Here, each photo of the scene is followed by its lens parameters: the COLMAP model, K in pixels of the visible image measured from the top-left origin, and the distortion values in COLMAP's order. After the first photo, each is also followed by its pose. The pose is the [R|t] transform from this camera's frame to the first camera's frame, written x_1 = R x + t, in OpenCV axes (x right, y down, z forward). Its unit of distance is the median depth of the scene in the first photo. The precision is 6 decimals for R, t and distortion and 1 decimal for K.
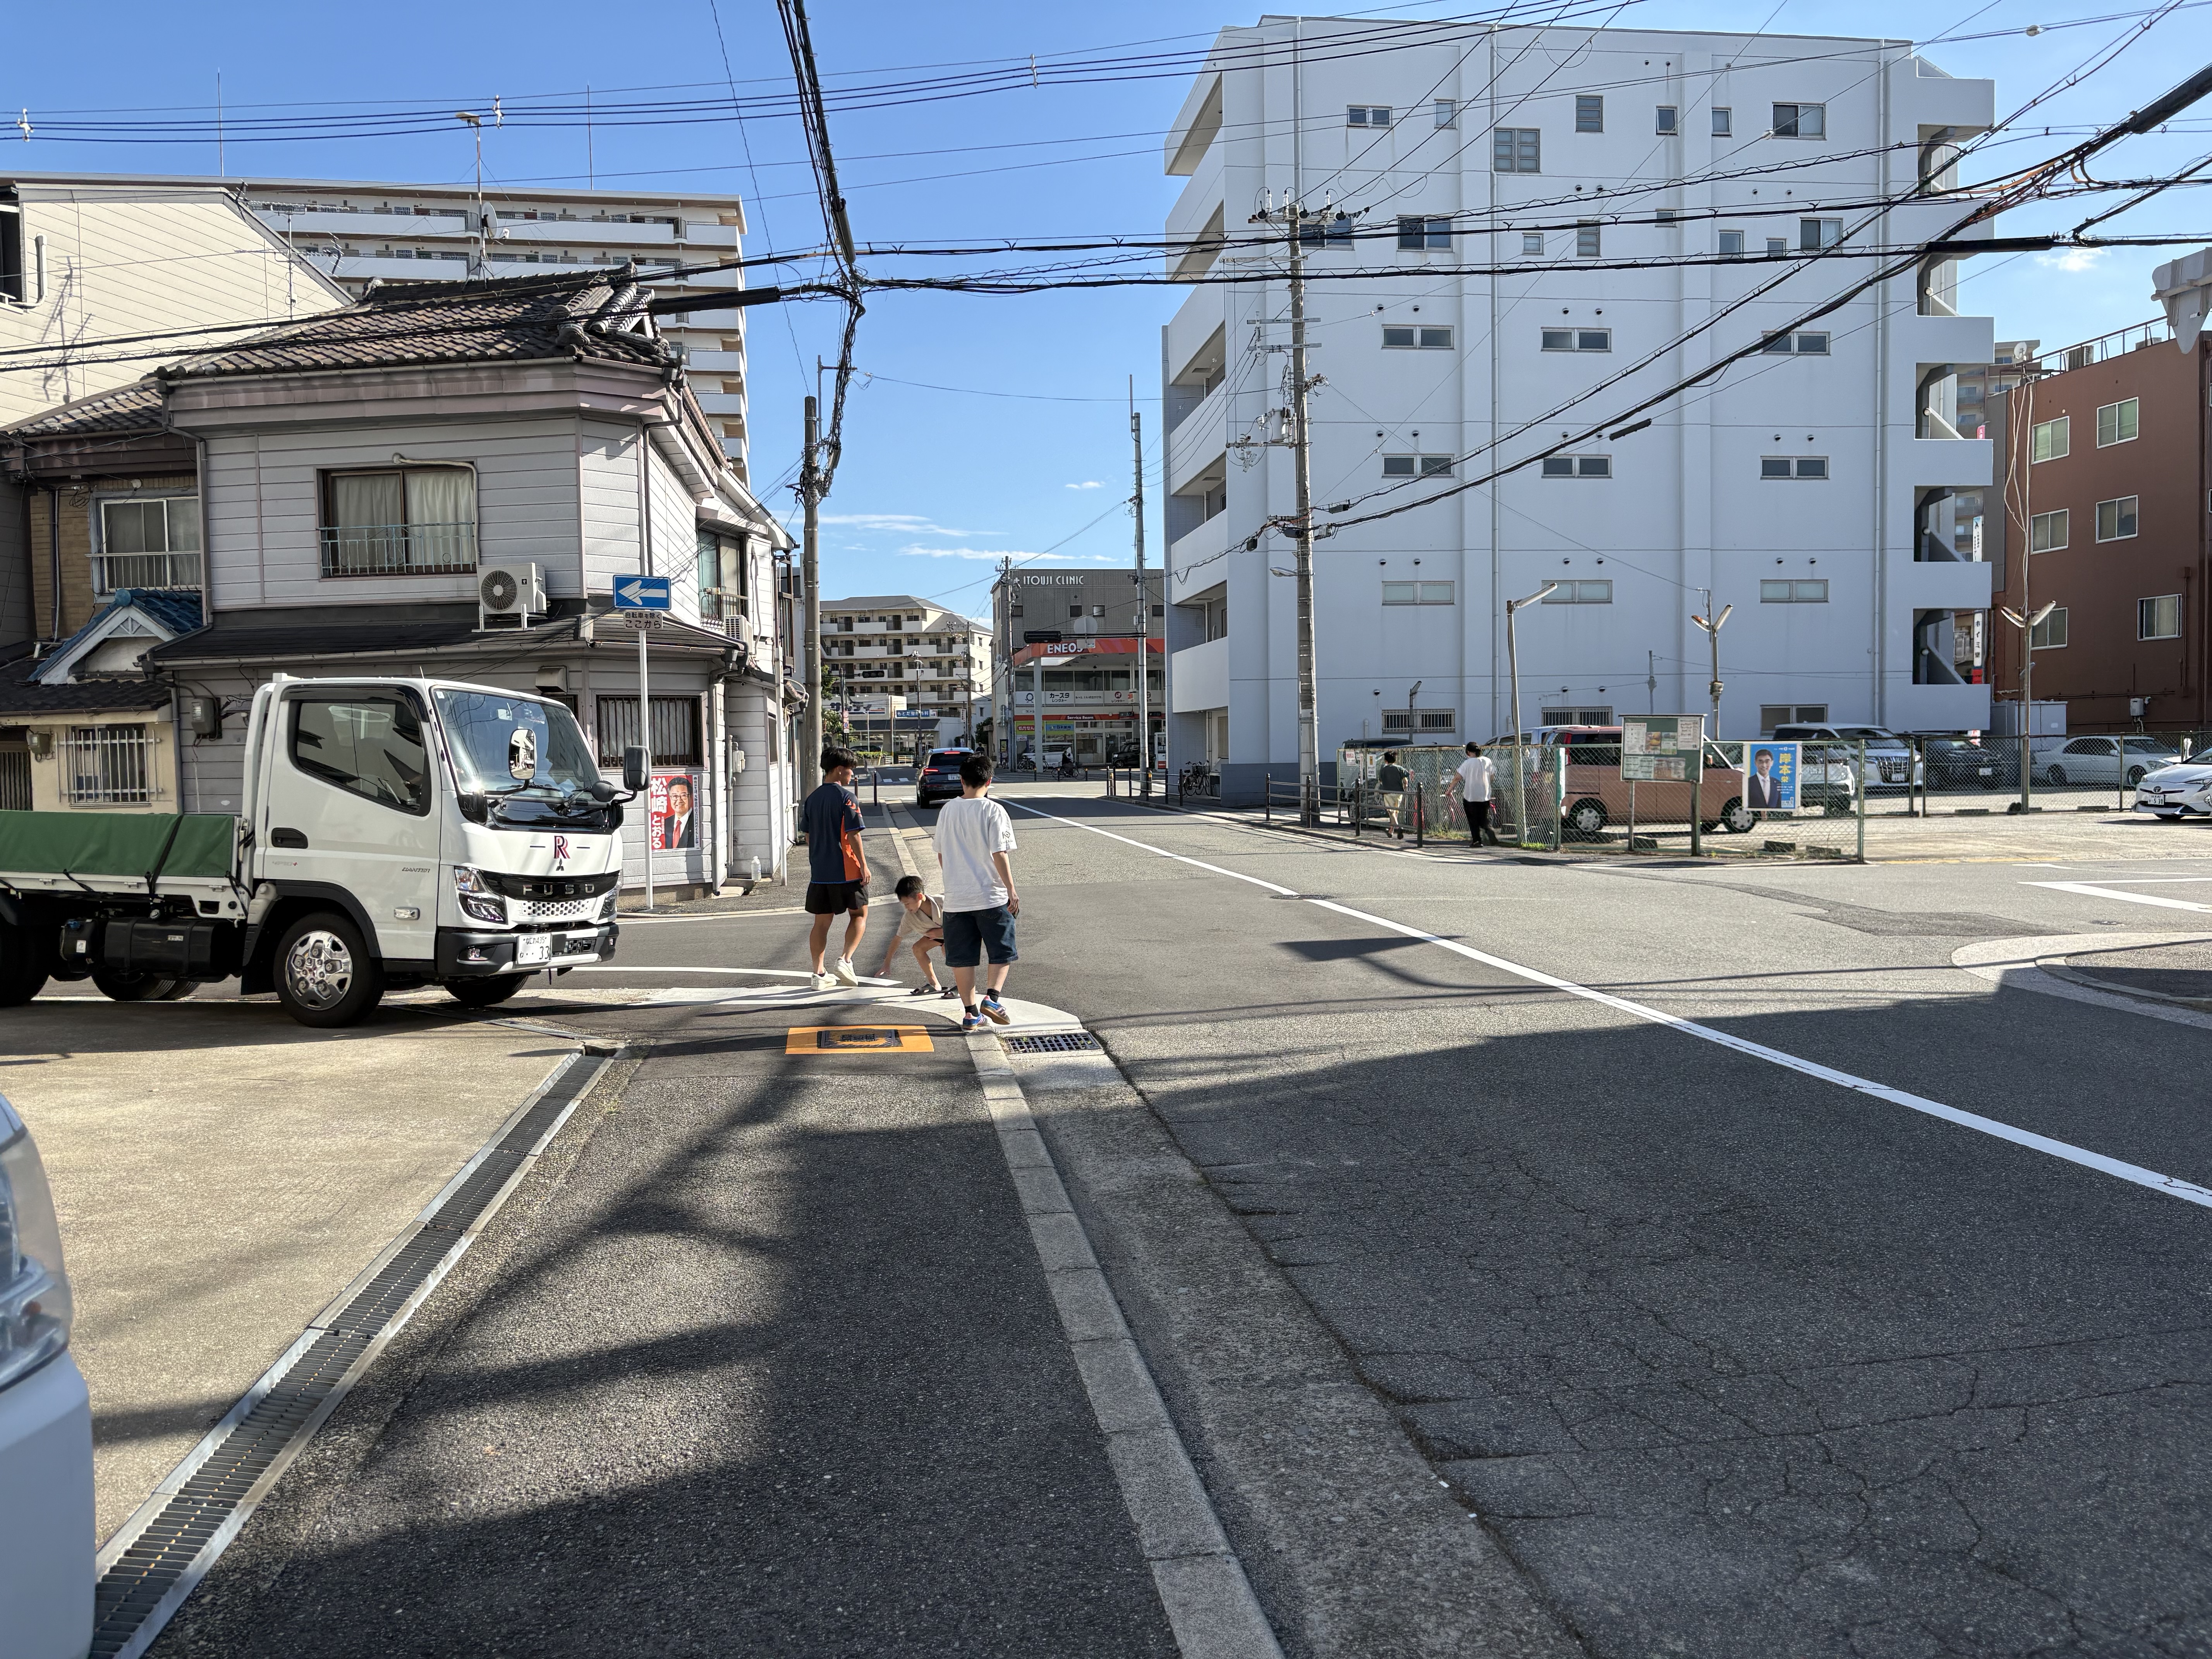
lens RADIAL K [[1602.5, 0, 1106.0], [0, 1602.5, 829.5], [0, 0, 1]] dist [0.009299, -0.001991]
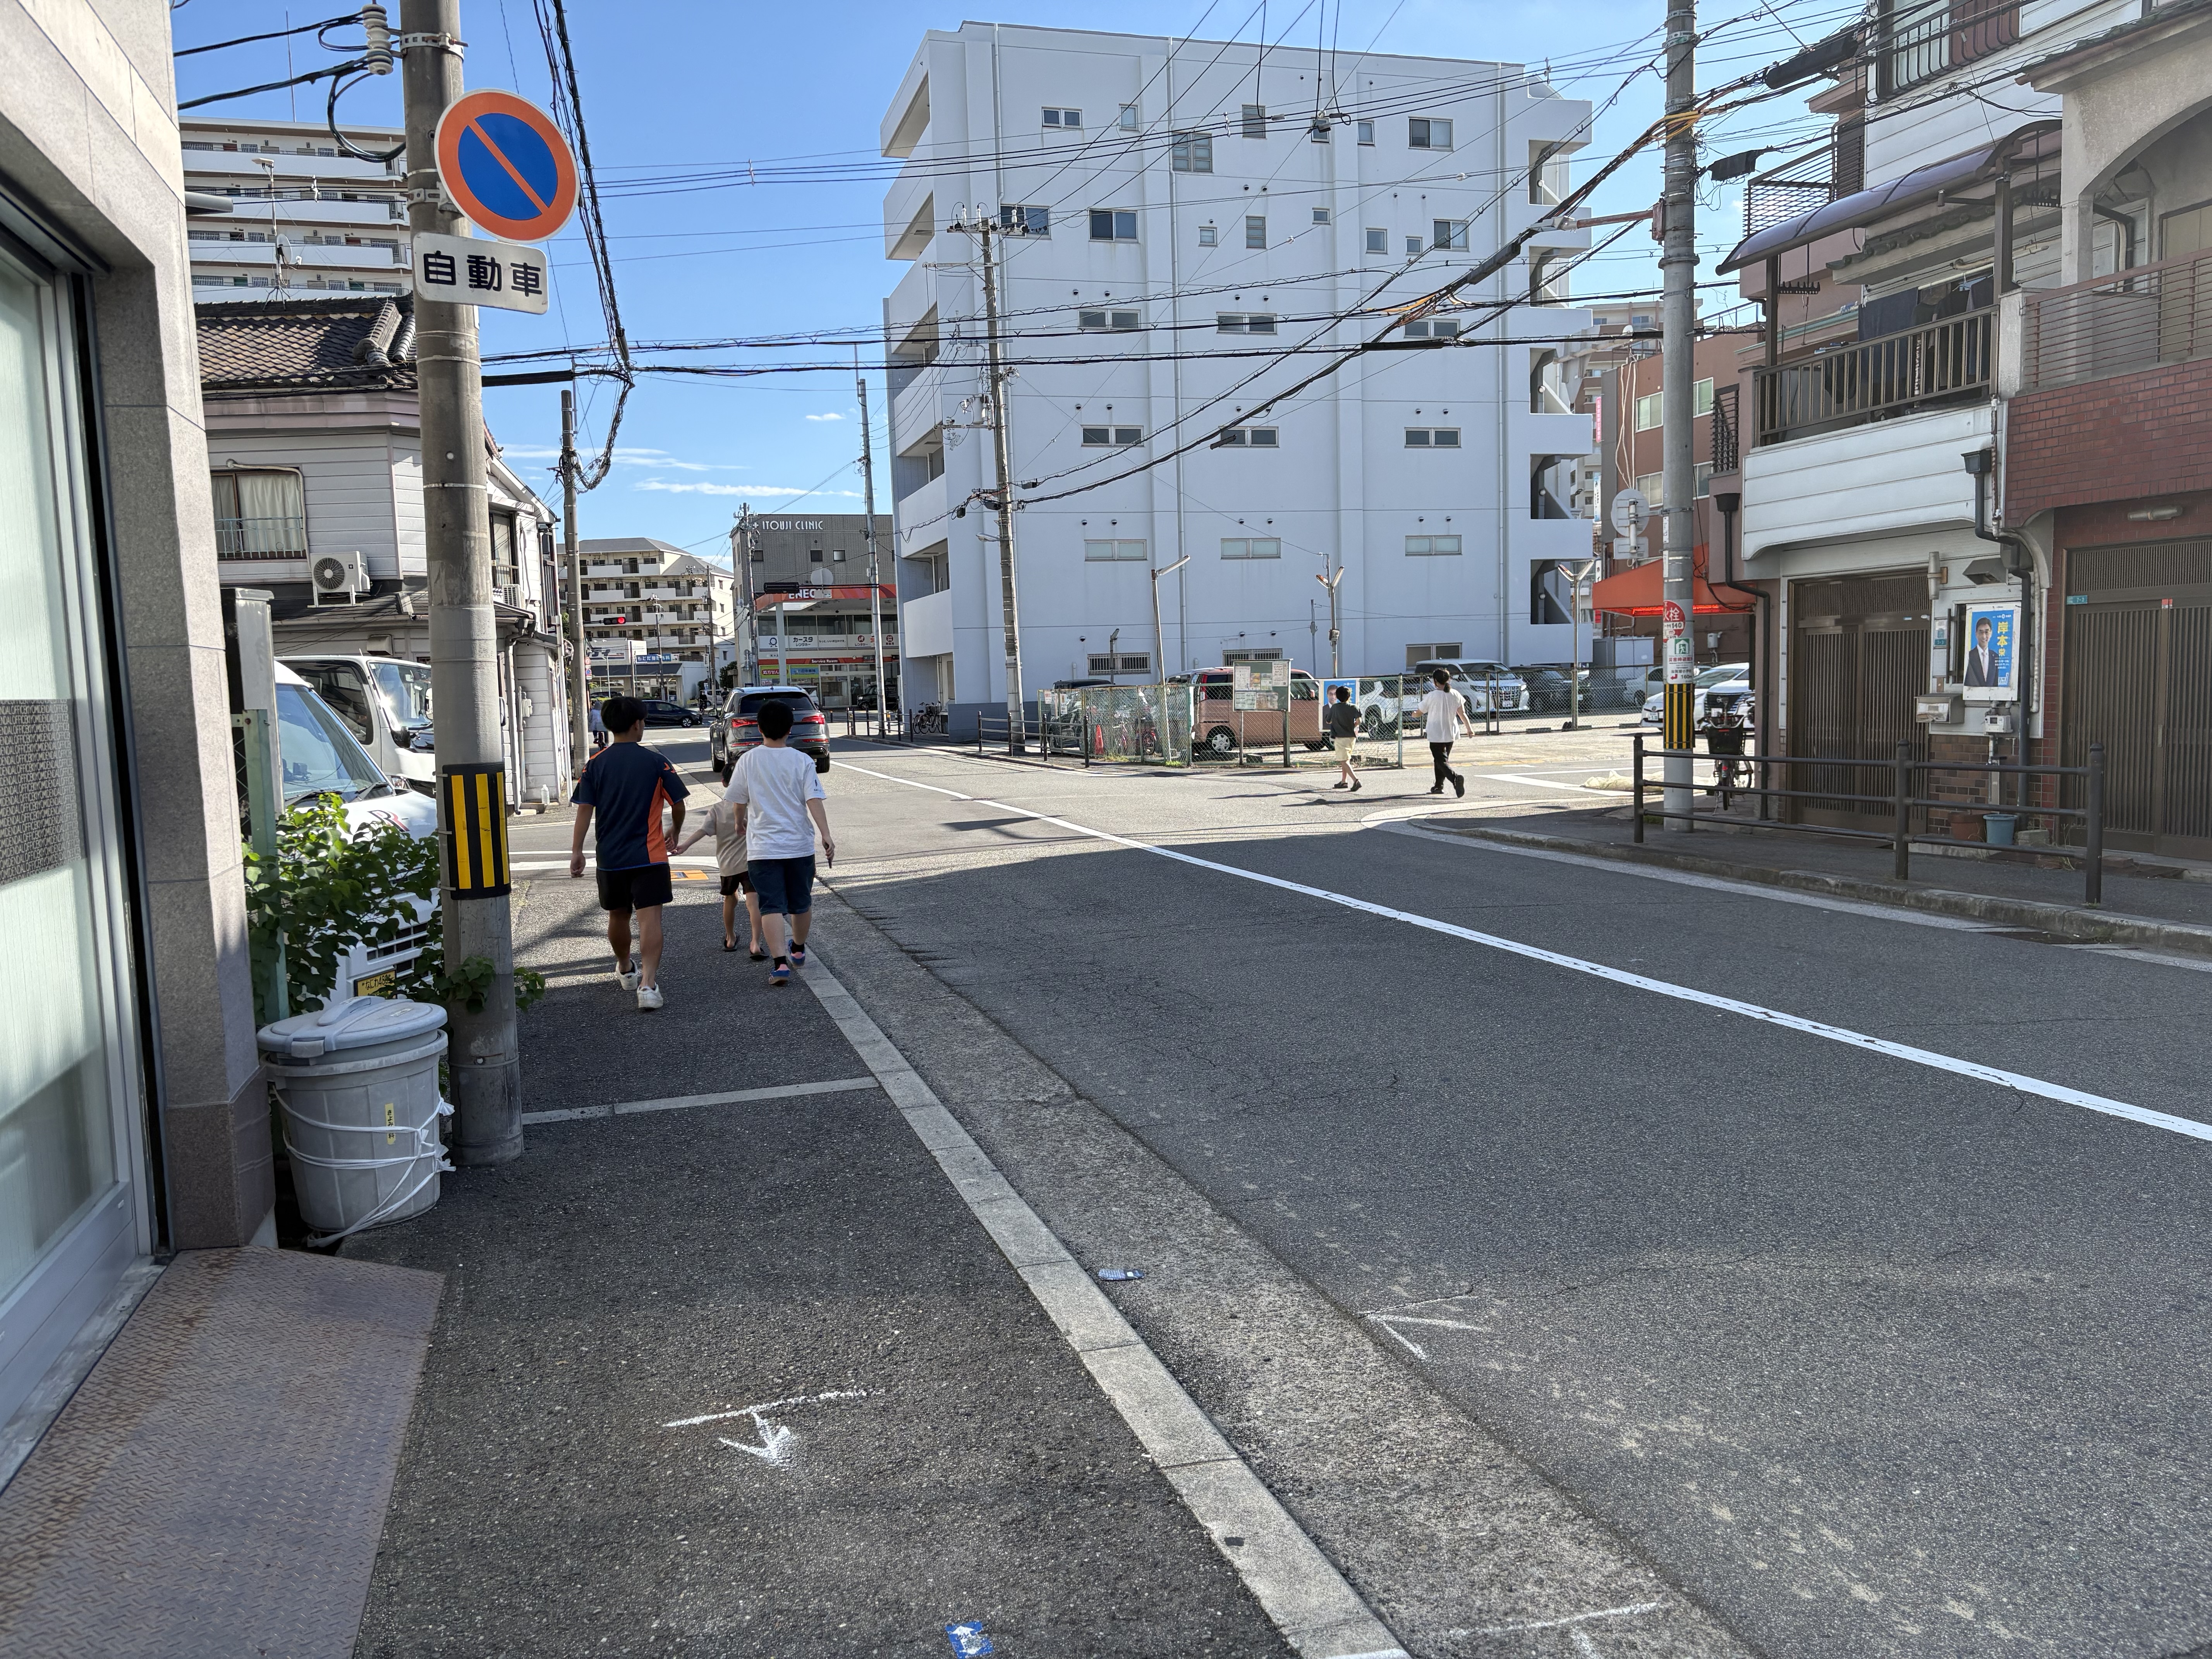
lens RADIAL K [[1659.9, 0, 1080.1], [0, 1659.9, 839.9], [0, 0, 1]] dist [0.132258, -0.330444]
pose [[0.991253, -0.029187, 0.128706, 0.012096], [0.023980, 0.998837, 0.041823, 0.008044], [-0.129777, -0.038371, 0.990800, -0.178439]]
